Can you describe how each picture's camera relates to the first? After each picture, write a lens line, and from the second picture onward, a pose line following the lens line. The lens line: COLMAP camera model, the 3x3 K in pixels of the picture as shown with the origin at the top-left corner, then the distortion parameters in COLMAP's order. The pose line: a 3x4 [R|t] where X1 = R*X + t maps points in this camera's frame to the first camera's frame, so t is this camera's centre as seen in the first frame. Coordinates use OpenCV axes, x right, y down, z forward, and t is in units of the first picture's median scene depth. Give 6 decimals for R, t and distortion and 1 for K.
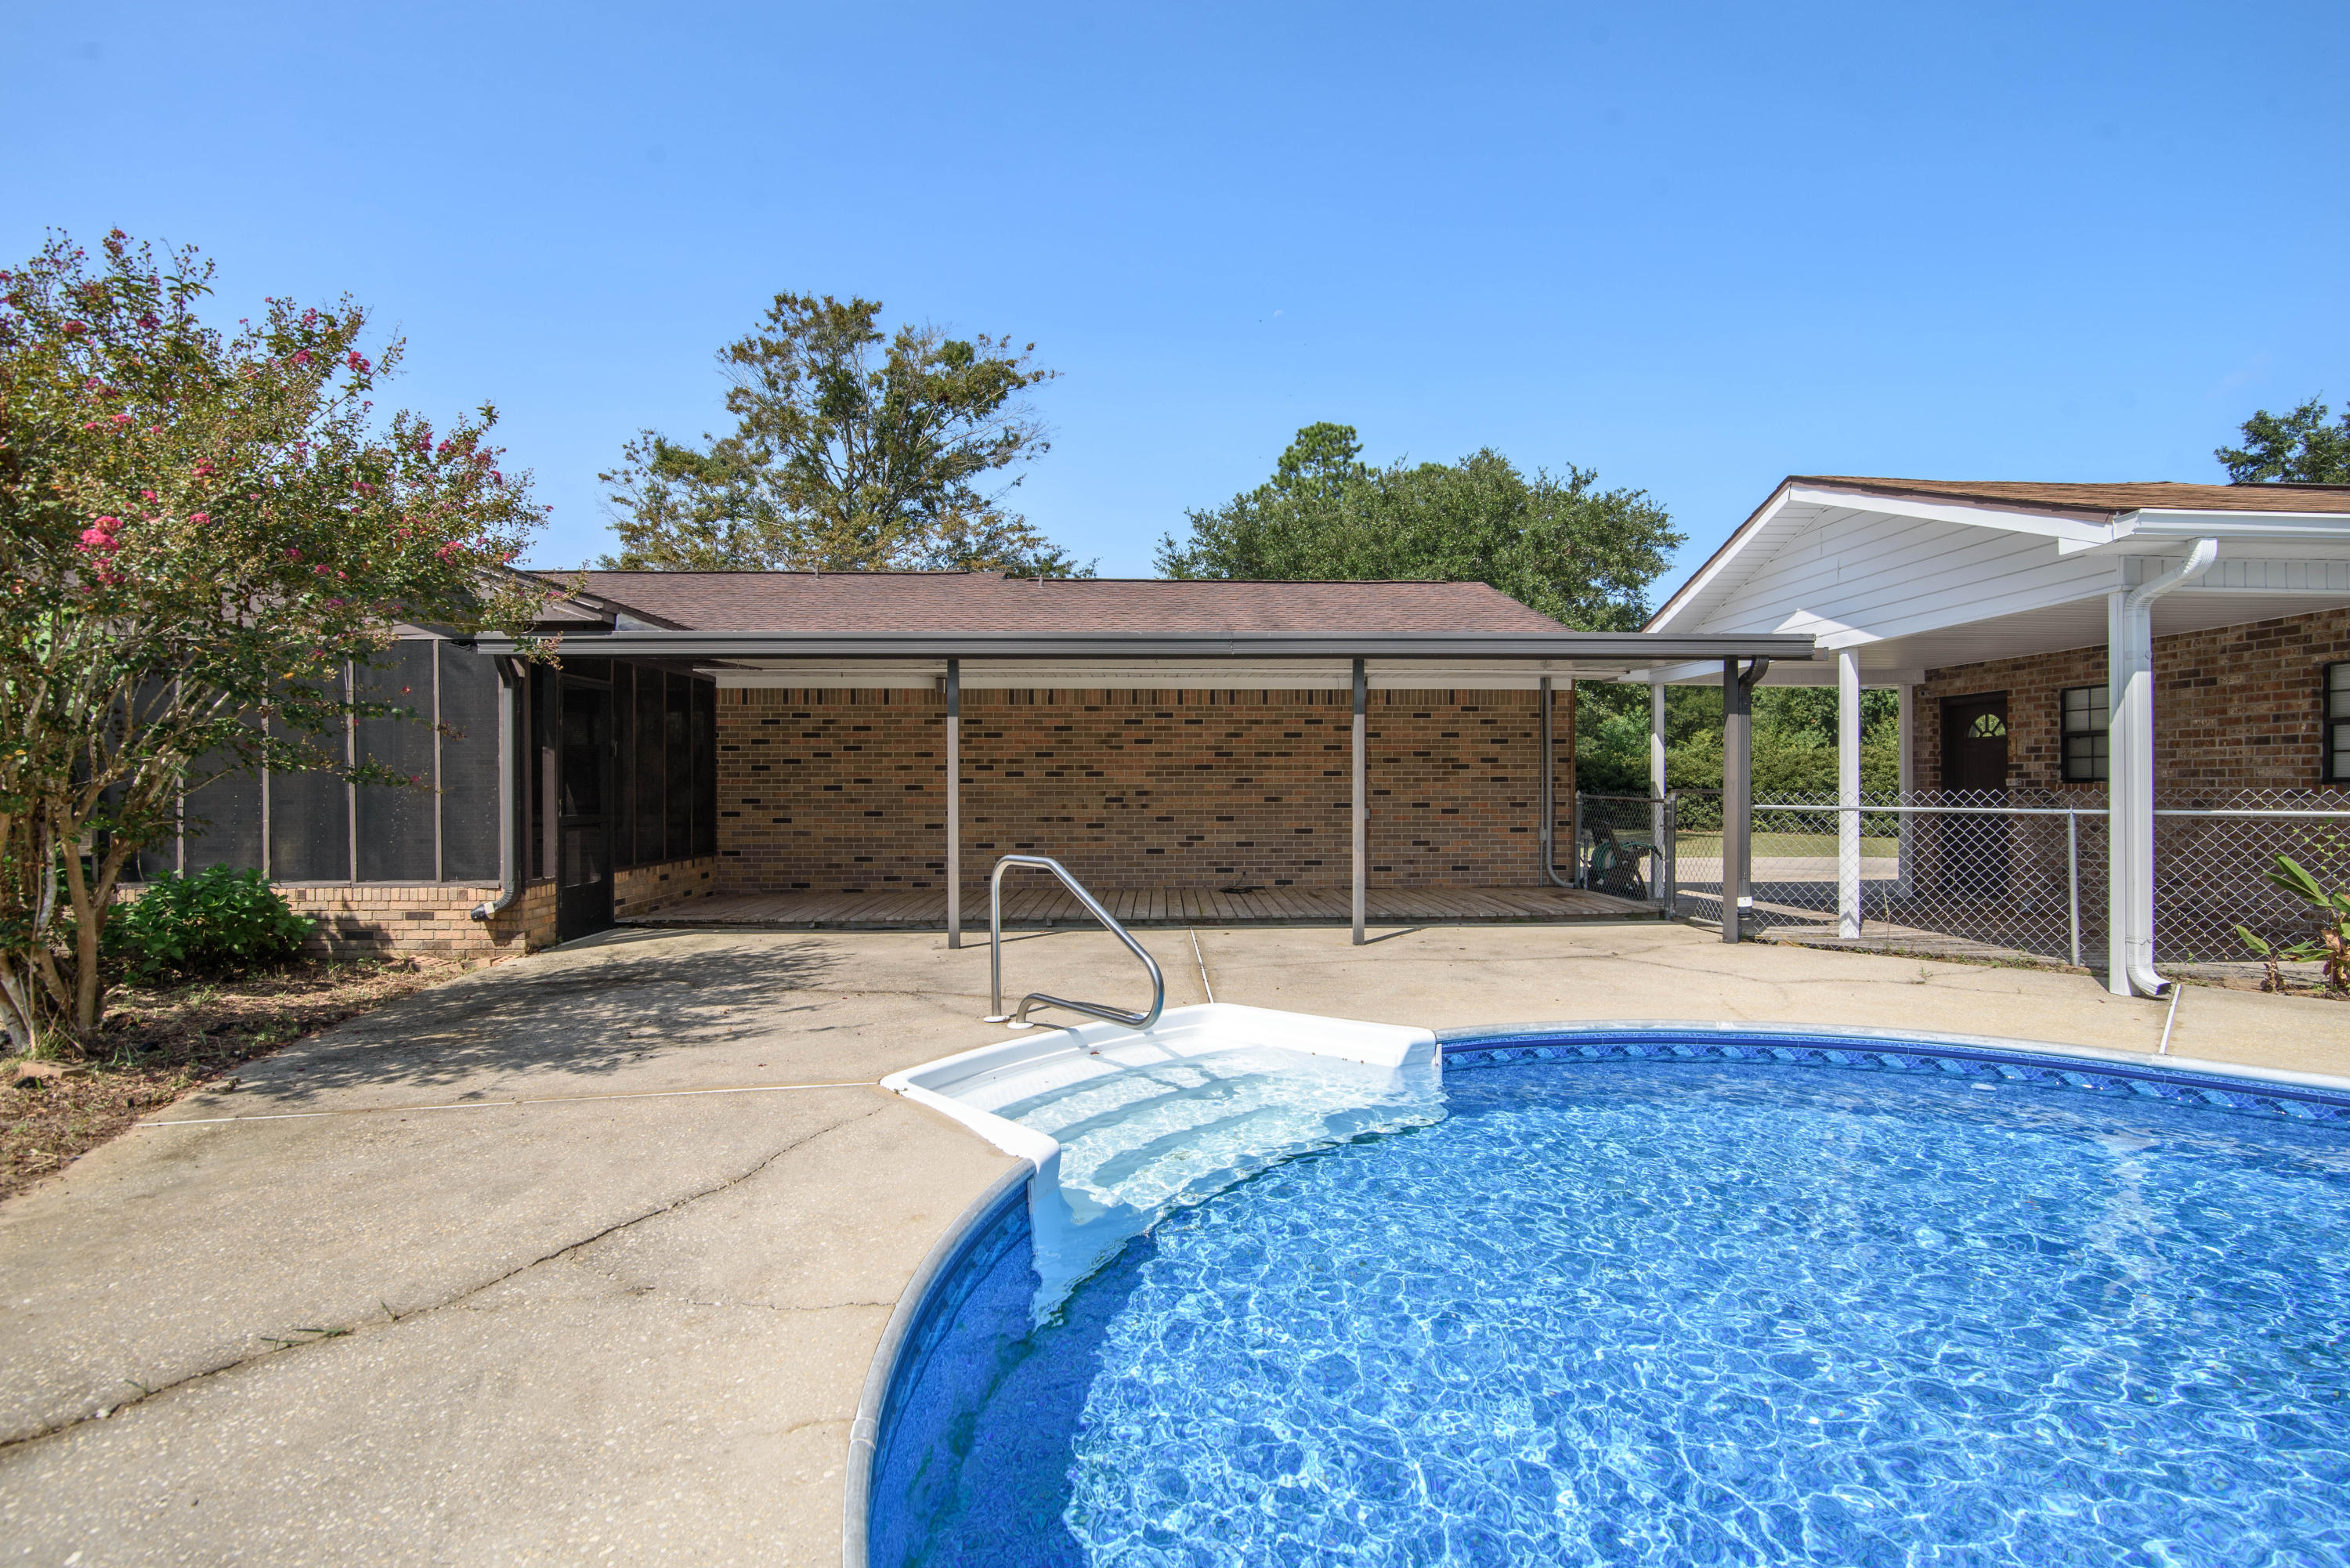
lens RADIAL K [[1082.5, 0, 1197.5], [0, 1082.5, 790.5], [0, 0, 1]] dist [-0.017878, 0.000502]
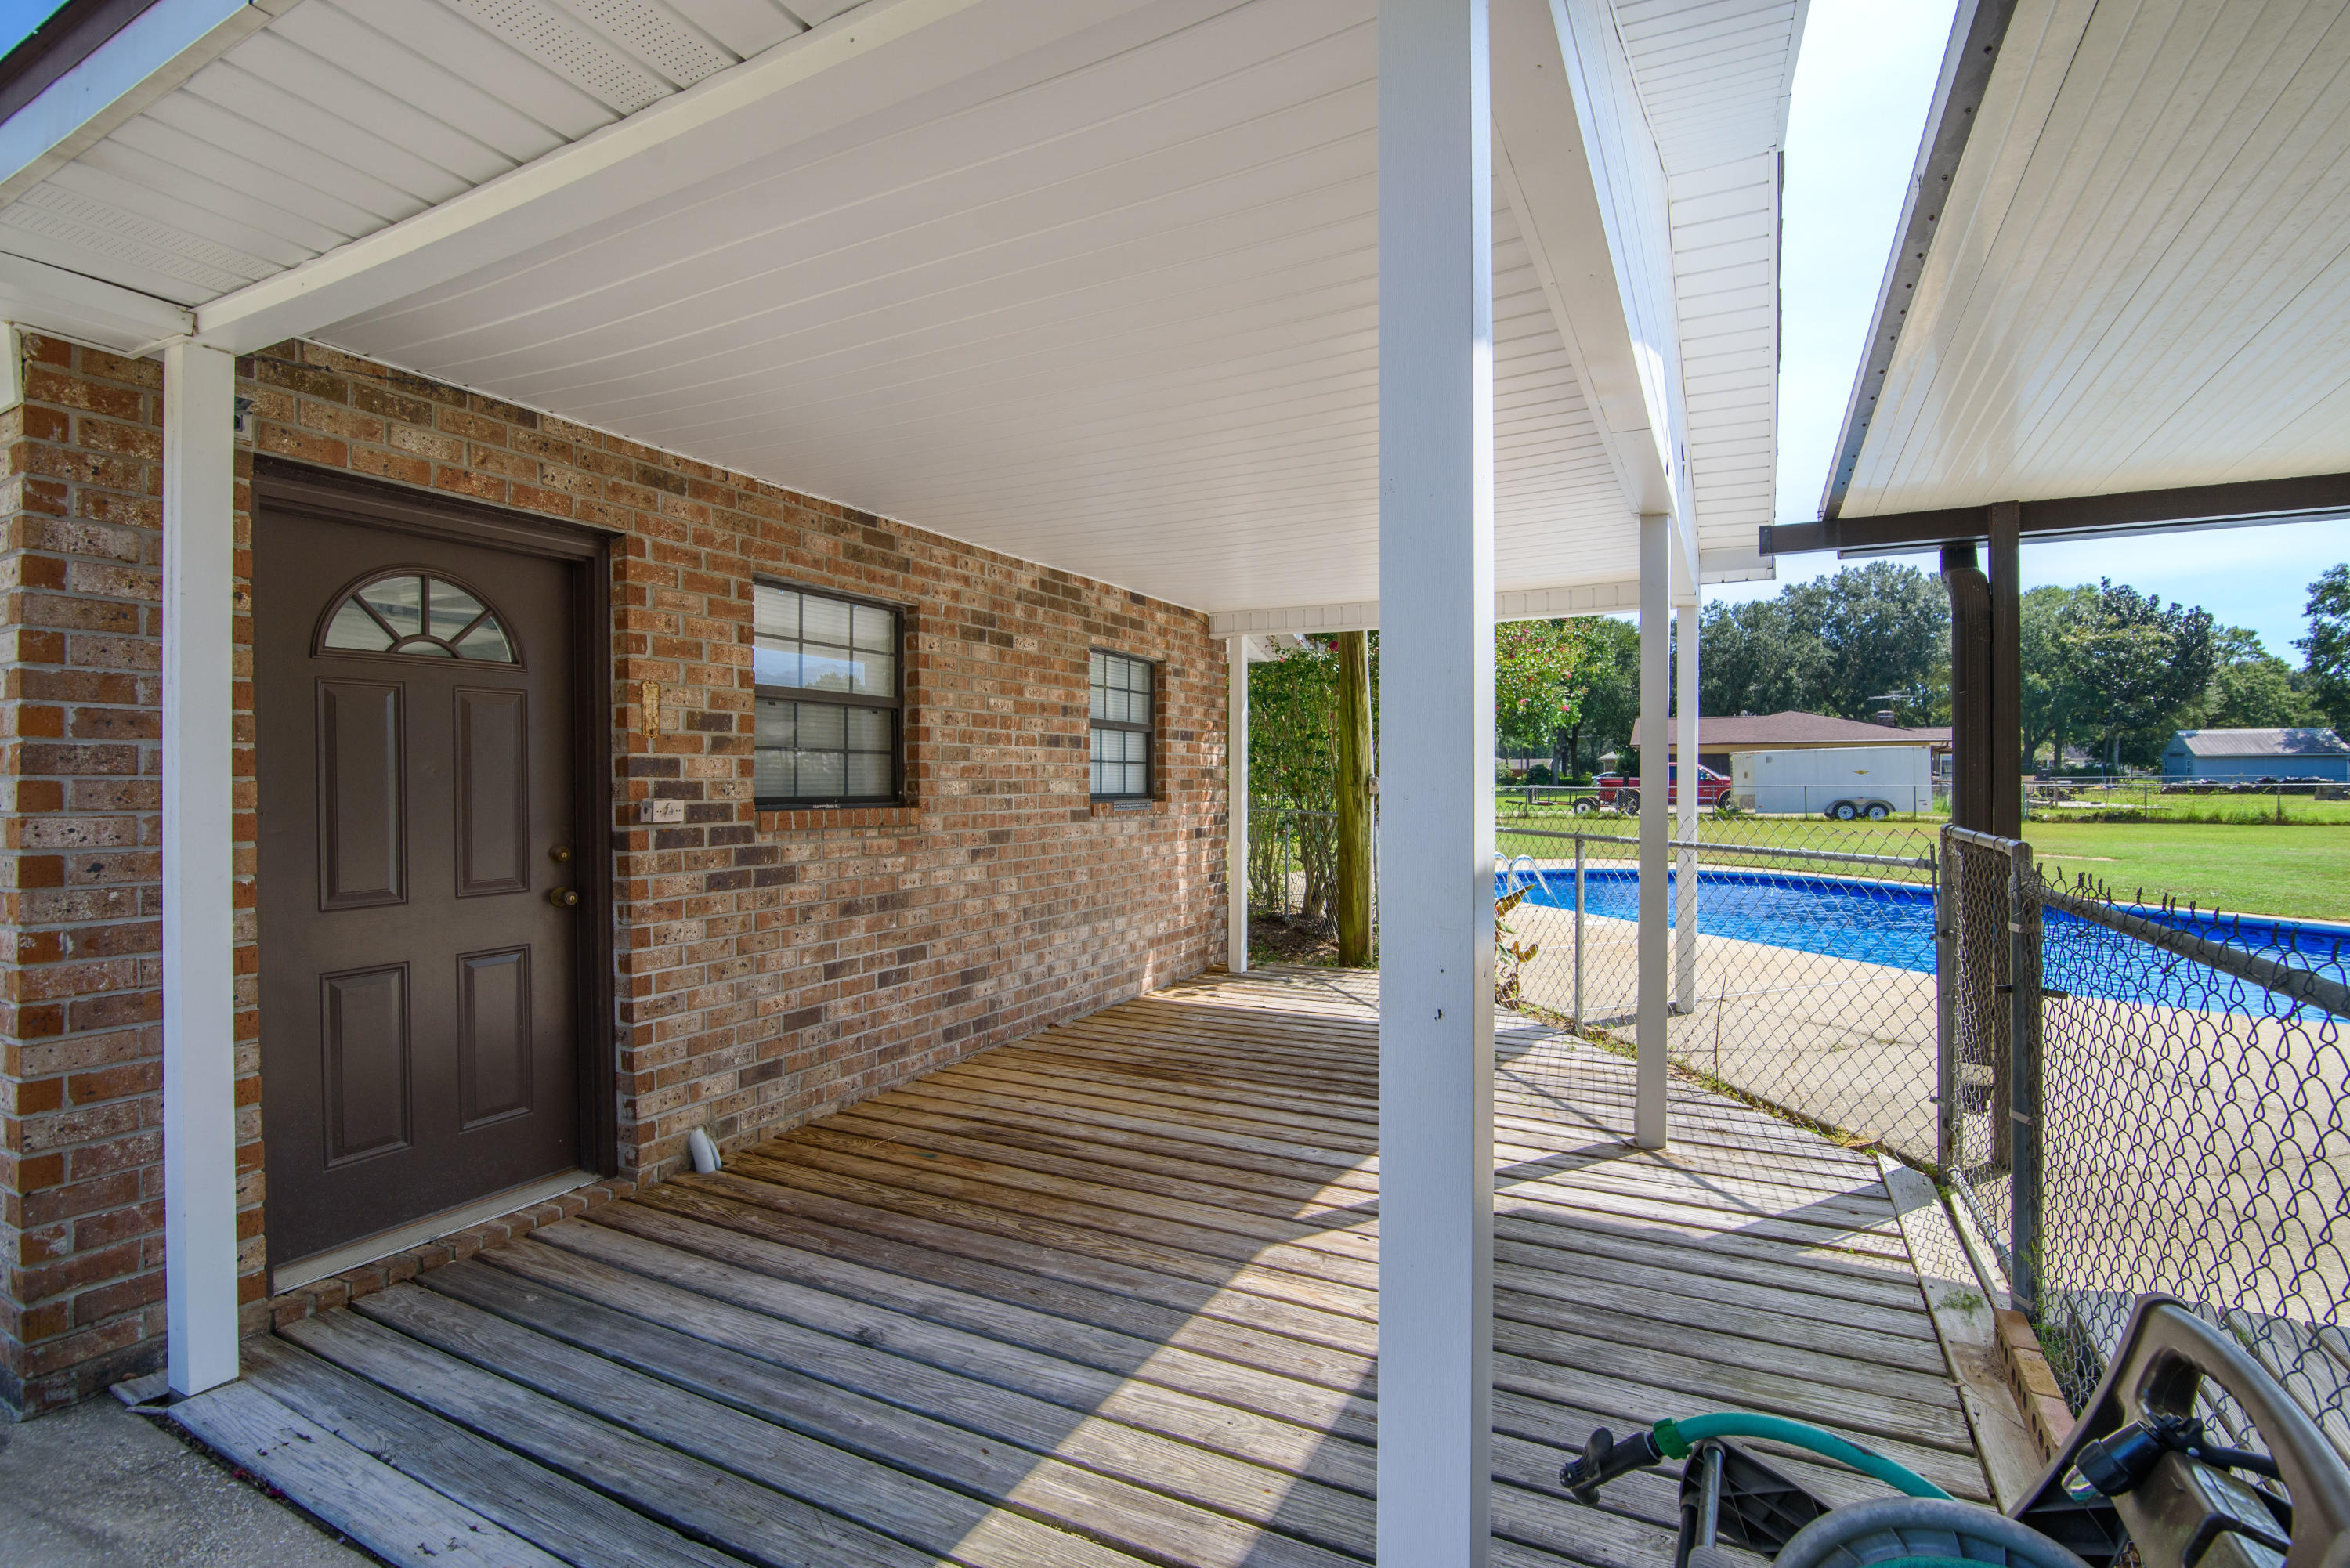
lens RADIAL K [[1082.5, 0, 1197.5], [0, 1082.5, 790.5], [0, 0, 1]] dist [-0.017878, 0.000502]
pose [[-0.865273, 0.004040, 0.501285, 0.523042], [0.009965, 0.999909, 0.009141, -0.018665], [-0.501203, 0.012904, -0.865234, 1.445522]]
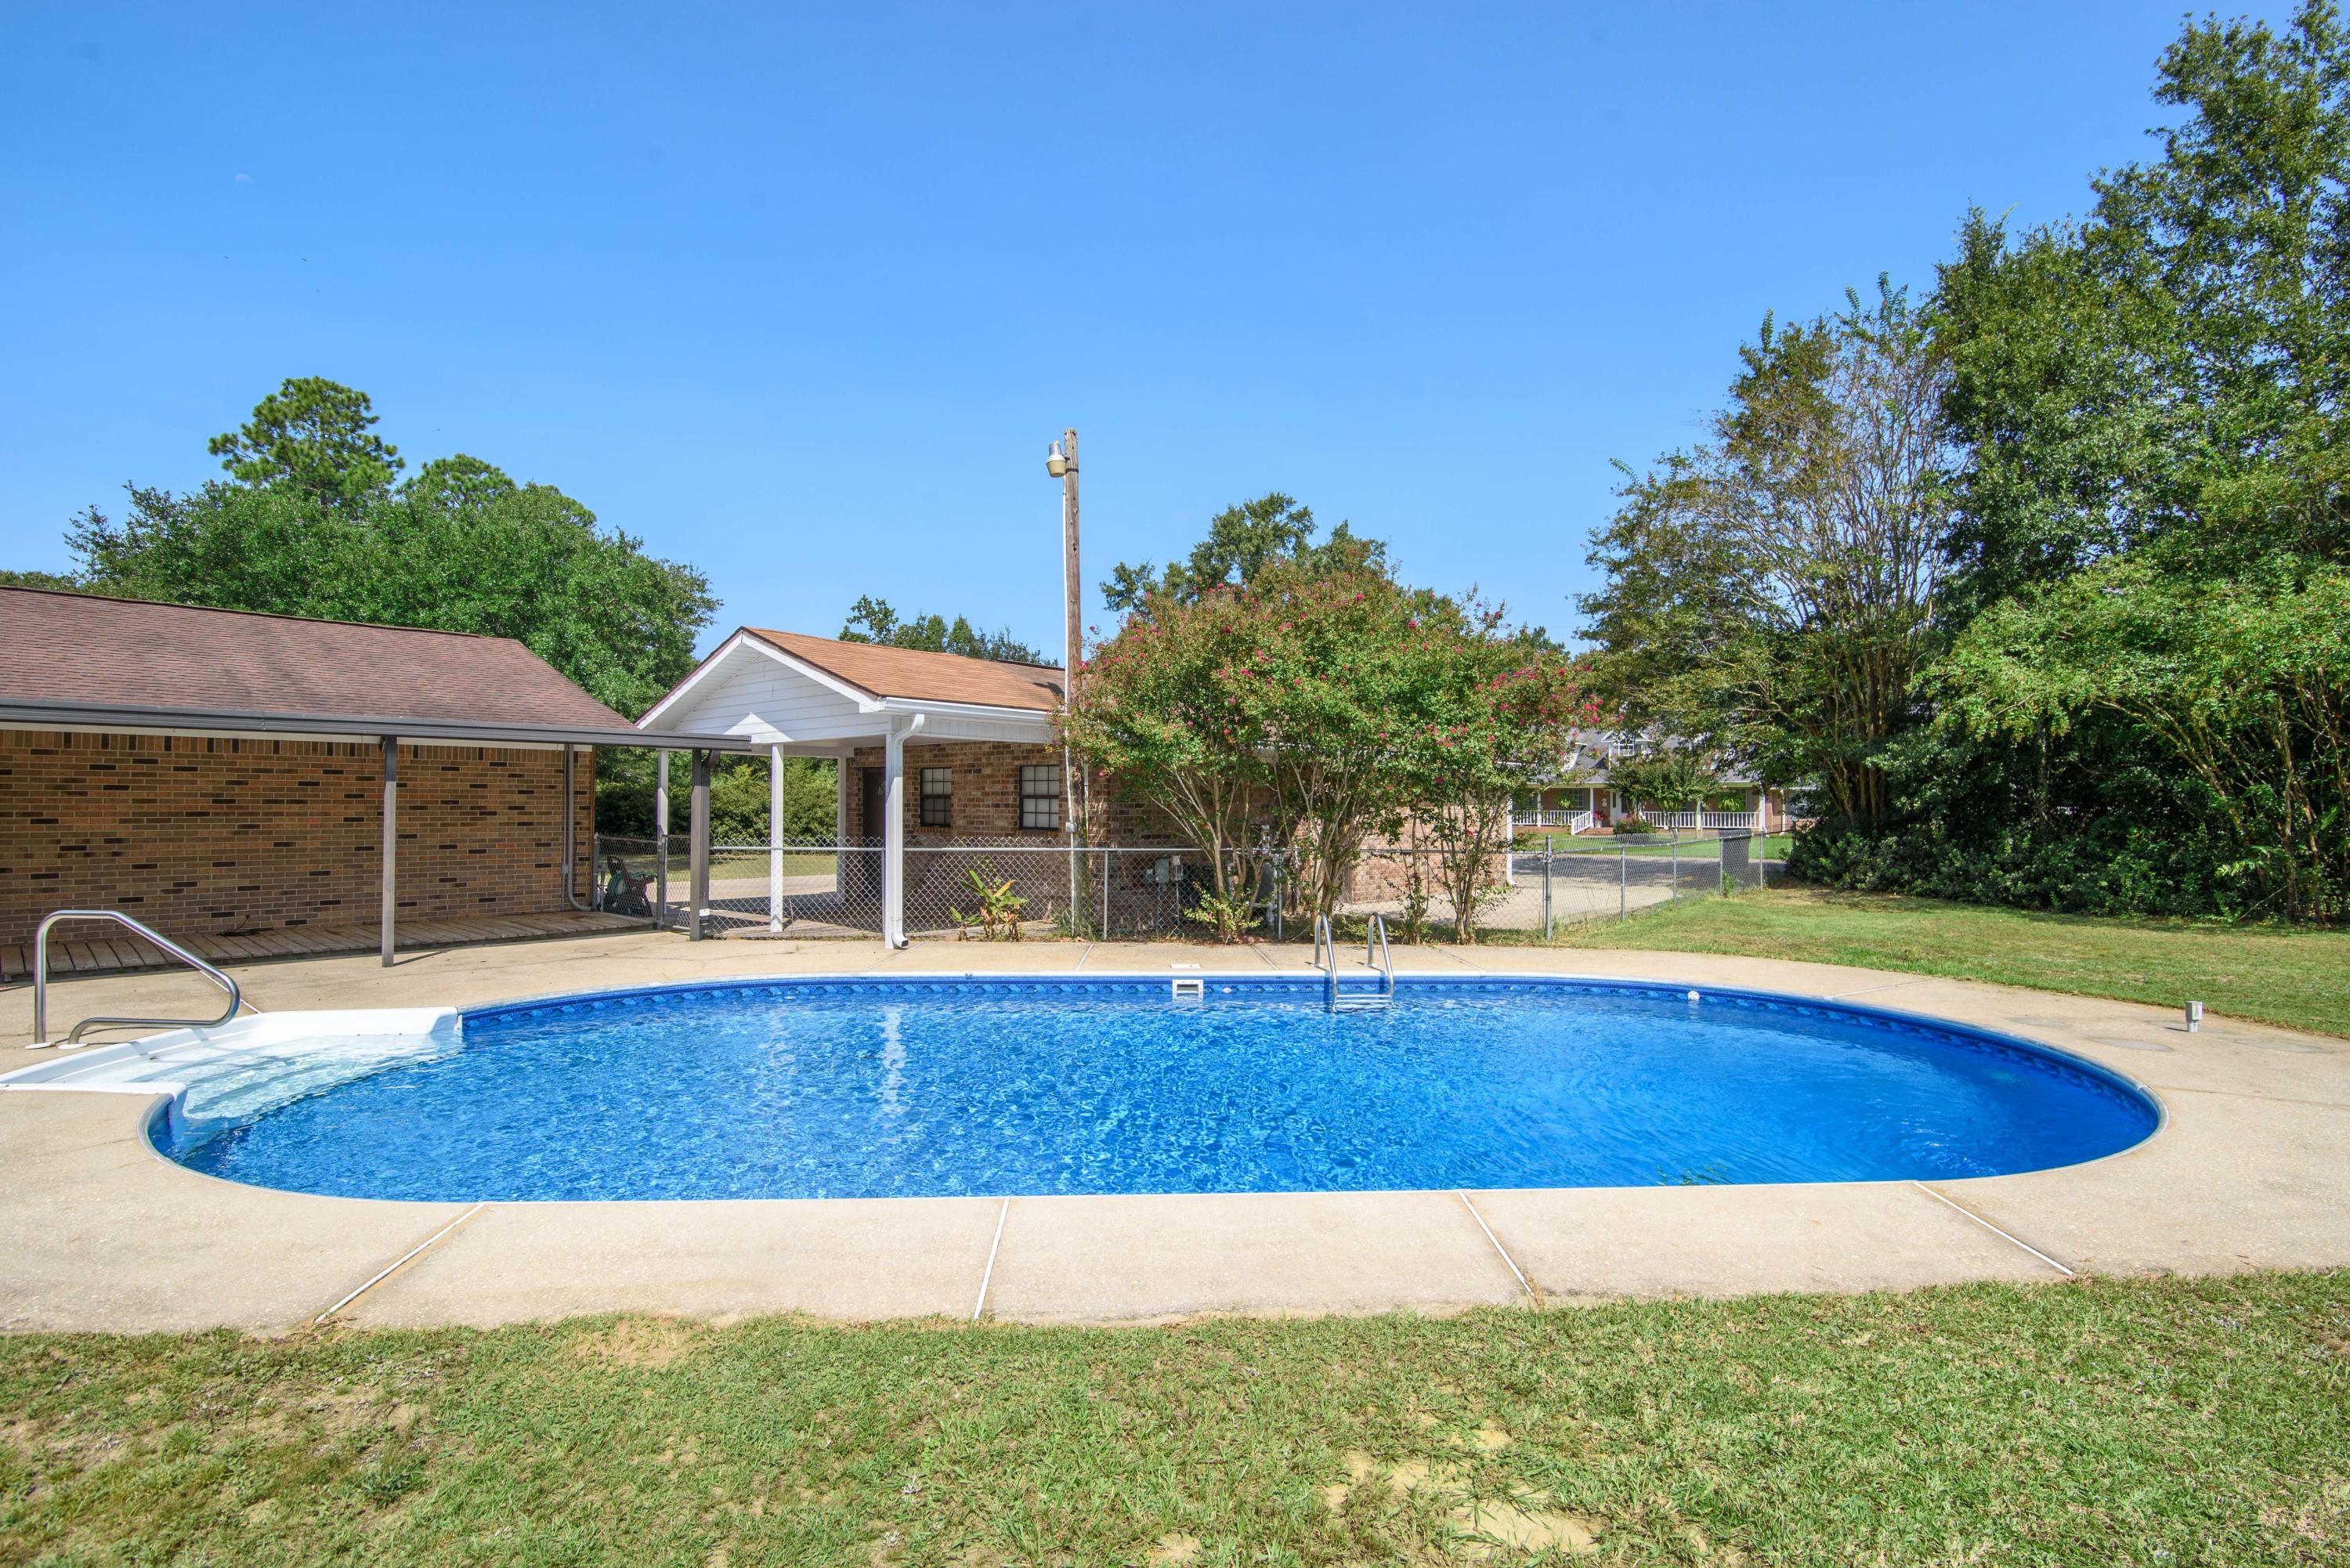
lens RADIAL K [[1082.5, 0, 1197.5], [0, 1082.5, 790.5], [0, 0, 1]] dist [-0.017878, 0.000502]
pose [[0.687956, 0.014970, 0.725598, -0.098641], [-0.002635, 0.999832, -0.018129, -0.036912], [-0.725748, 0.010560, 0.687880, -0.482115]]
